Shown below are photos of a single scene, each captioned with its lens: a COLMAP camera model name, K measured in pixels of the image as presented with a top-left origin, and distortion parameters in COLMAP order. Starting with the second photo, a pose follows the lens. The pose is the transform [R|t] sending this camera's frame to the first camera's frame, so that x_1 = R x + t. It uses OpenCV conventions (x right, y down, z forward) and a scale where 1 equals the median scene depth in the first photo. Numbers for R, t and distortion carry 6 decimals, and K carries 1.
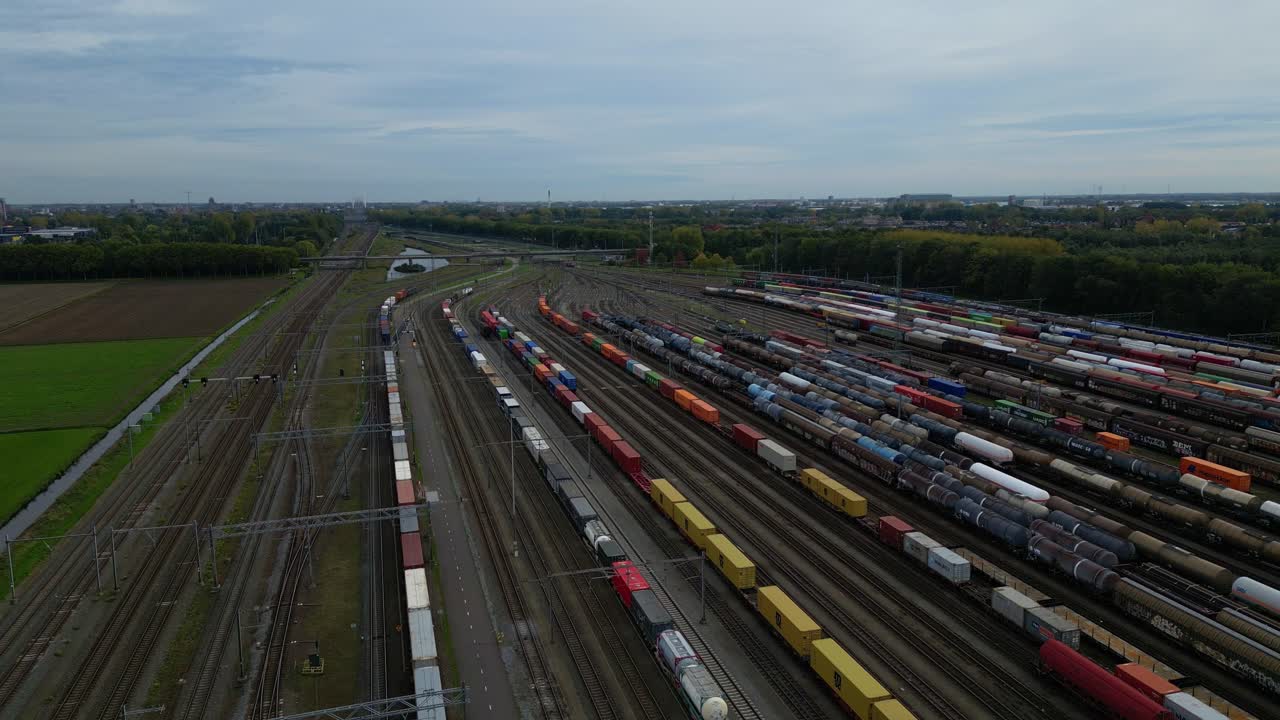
lens RADIAL K [[921.8, 0, 643.9], [0, 921.8, 325.5], [0, 0, 1]] dist [0.049075, -0.002105]
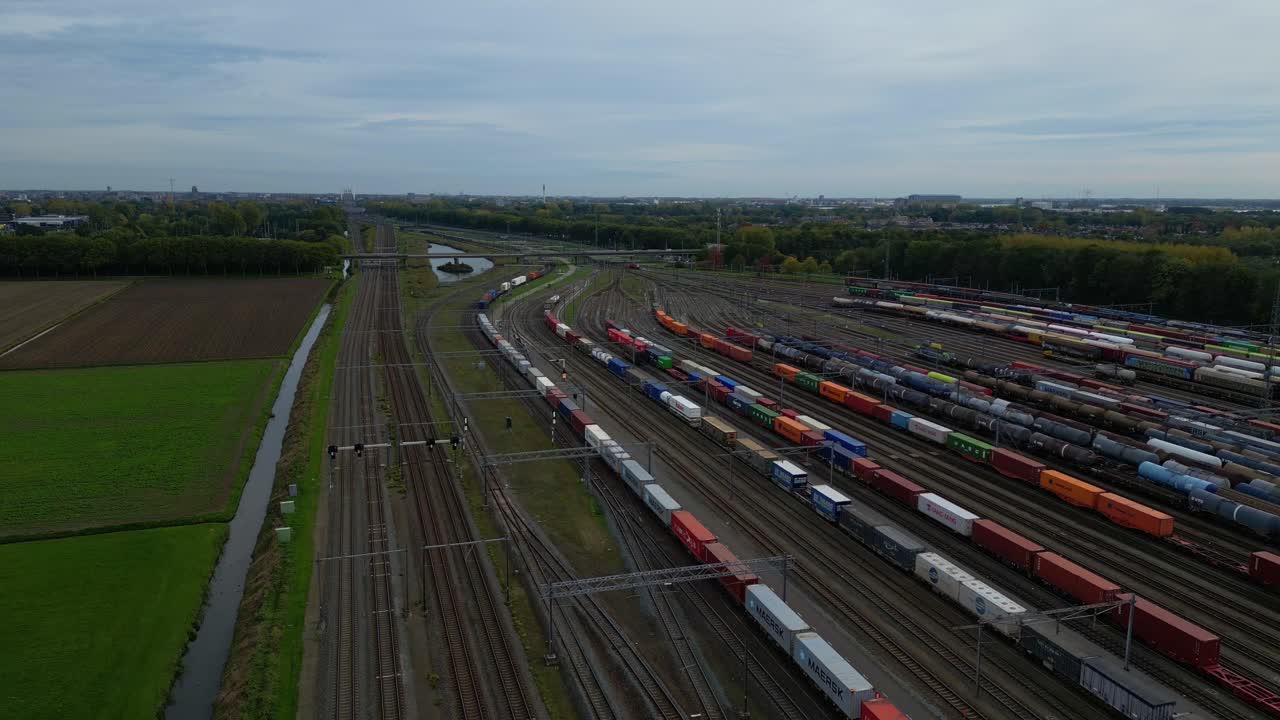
lens RADIAL K [[911.8, 0, 640.0], [0, 911.8, 360.0], [0, 0, 1]] dist [0.041364, -0.002533]
pose [[0.999602, 0.012025, 0.025536, -0.074924], [-0.013081, 0.999050, 0.041578, -0.009624], [-0.025012, -0.041896, 0.998809, 0.086133]]
